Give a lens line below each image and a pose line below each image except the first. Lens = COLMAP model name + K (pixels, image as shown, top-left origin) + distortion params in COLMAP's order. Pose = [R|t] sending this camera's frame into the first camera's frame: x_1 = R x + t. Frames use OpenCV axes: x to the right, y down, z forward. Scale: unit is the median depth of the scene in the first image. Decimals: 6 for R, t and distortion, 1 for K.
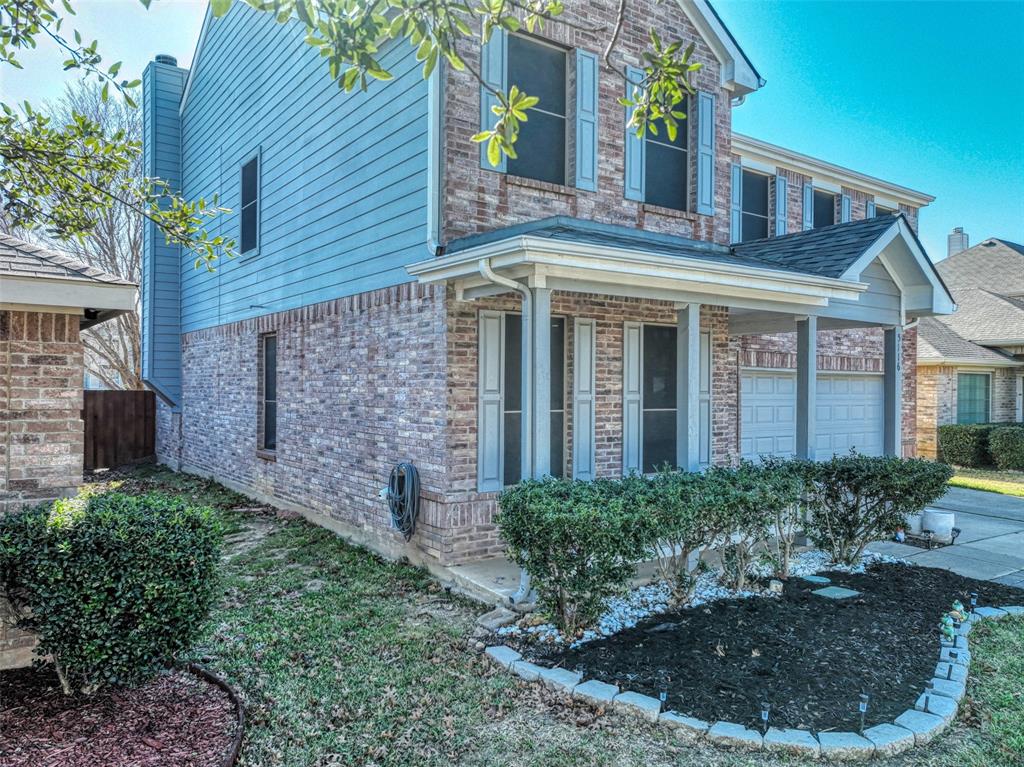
lens RADIAL K [[753.1, 0, 512.0], [0, 753.1, 383.5], [0, 0, 1]] dist [0.006647, 0.000520]
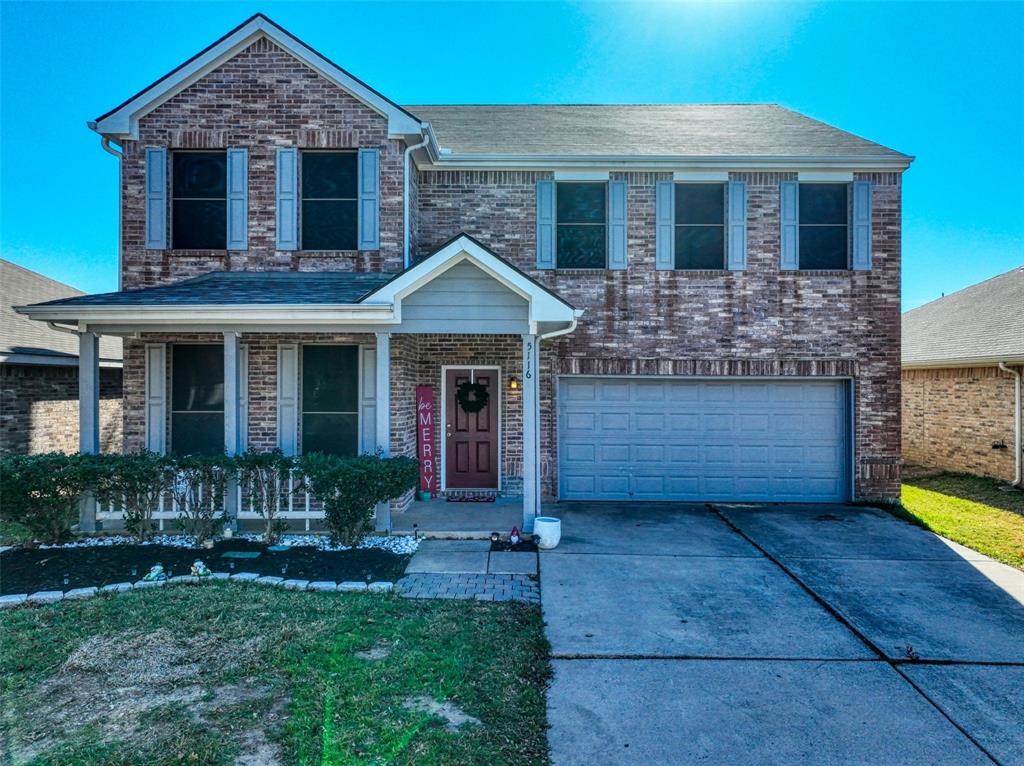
lens RADIAL K [[753.1, 0, 512.0], [0, 753.1, 383.0], [0, 0, 1]] dist [0.006647, 0.000520]
pose [[0.806383, -0.007742, -0.591344, 1.263630], [0.003641, 0.999960, -0.008126, -0.003240], [0.591383, 0.004400, 0.806379, 0.190237]]
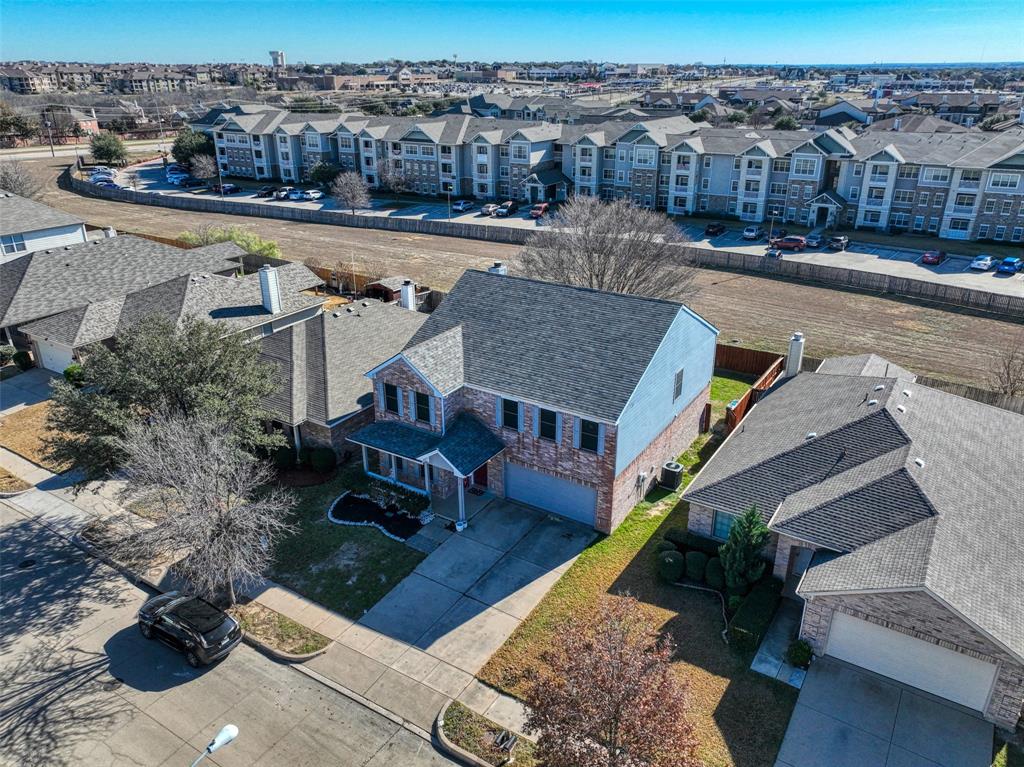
lens RADIAL K [[753.1, 0, 512.0], [0, 753.1, 383.5], [0, 0, 1]] dist [0.006647, 0.000520]
pose [[0.367773, 0.355601, -0.859238, 3.988864], [0.007759, 0.922790, 0.385224, -2.084440], [0.929883, -0.148342, 0.336618, 0.130826]]
